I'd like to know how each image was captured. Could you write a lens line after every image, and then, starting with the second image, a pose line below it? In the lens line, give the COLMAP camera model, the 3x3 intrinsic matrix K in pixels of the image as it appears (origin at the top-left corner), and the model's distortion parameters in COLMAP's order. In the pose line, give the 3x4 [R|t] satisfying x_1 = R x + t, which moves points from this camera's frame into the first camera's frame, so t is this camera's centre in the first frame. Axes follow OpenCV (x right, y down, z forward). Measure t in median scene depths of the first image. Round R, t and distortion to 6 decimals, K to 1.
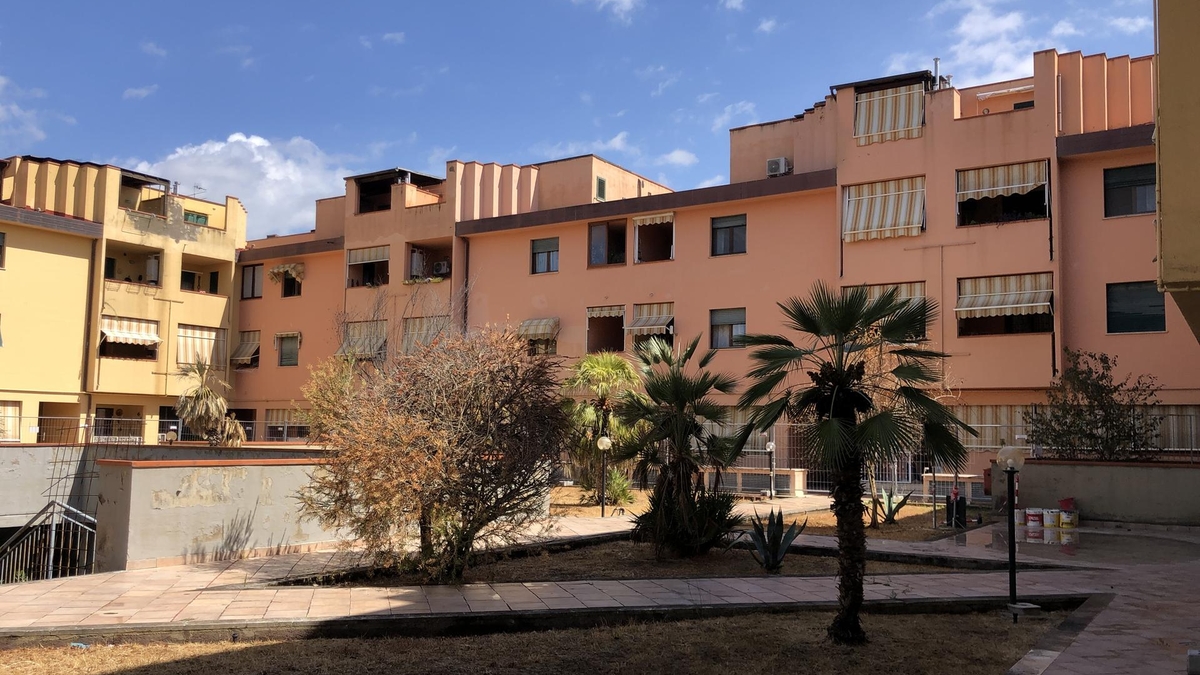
lens RADIAL K [[975.2, 0, 600.0], [0, 975.2, 337.5], [0, 0, 1]] dist [-0.000728, 0.000819]
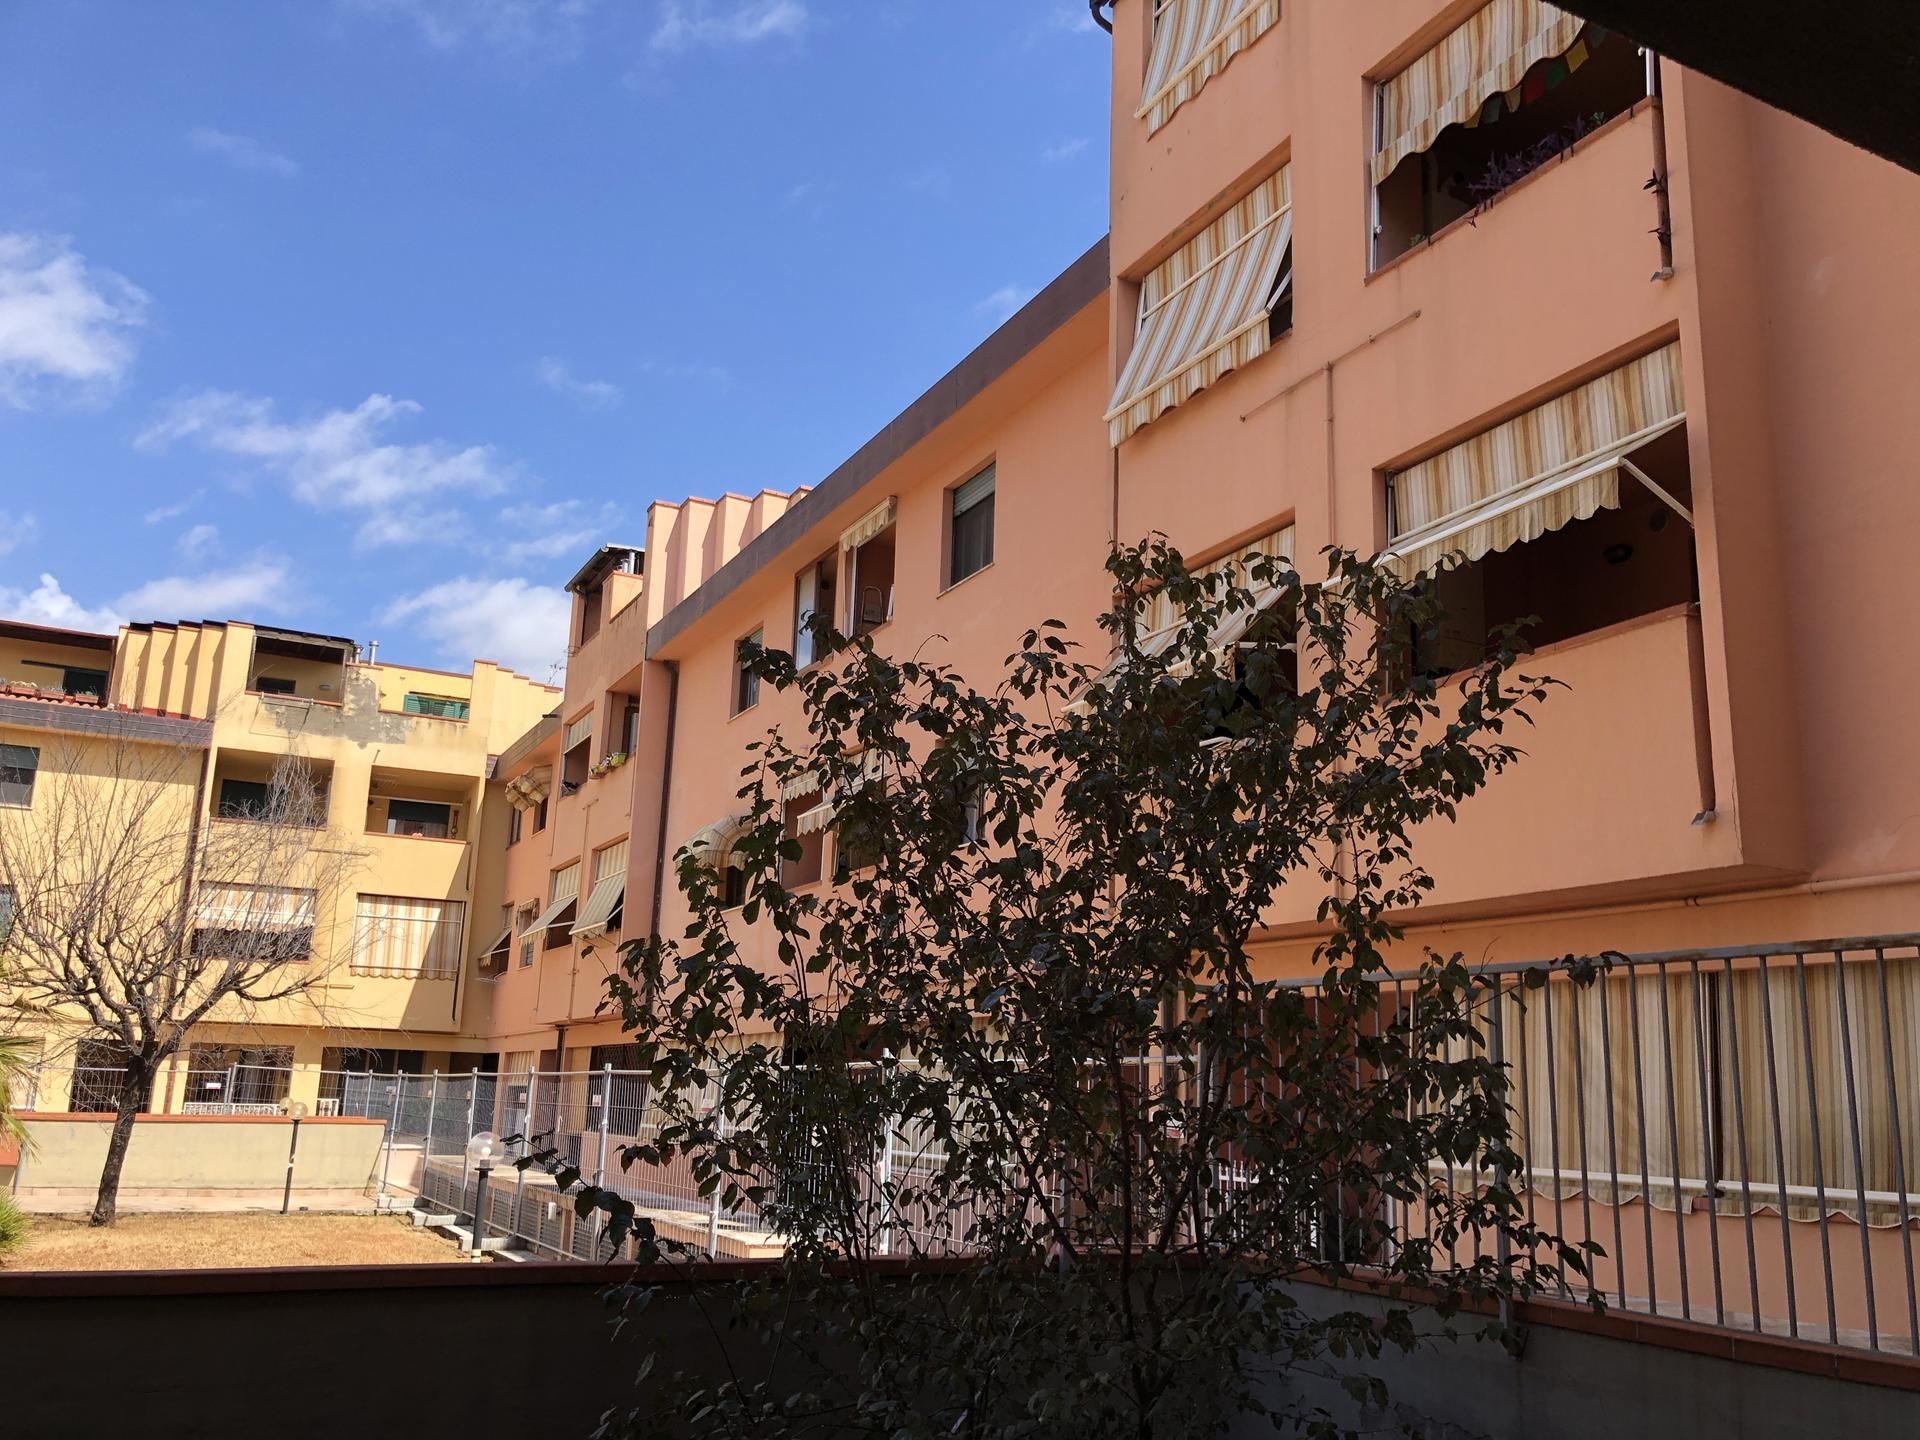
lens RADIAL K [[1560.6, 0, 983.6], [0, 1560.6, 731.1], [0, 0, 1]] dist [-0.027428, 0.055776]
pose [[0.879222, -0.102027, -0.465358, 0.304485], [0.035871, 0.988204, -0.148886, 0.039893], [0.475059, 0.114211, 0.872510, 0.410843]]
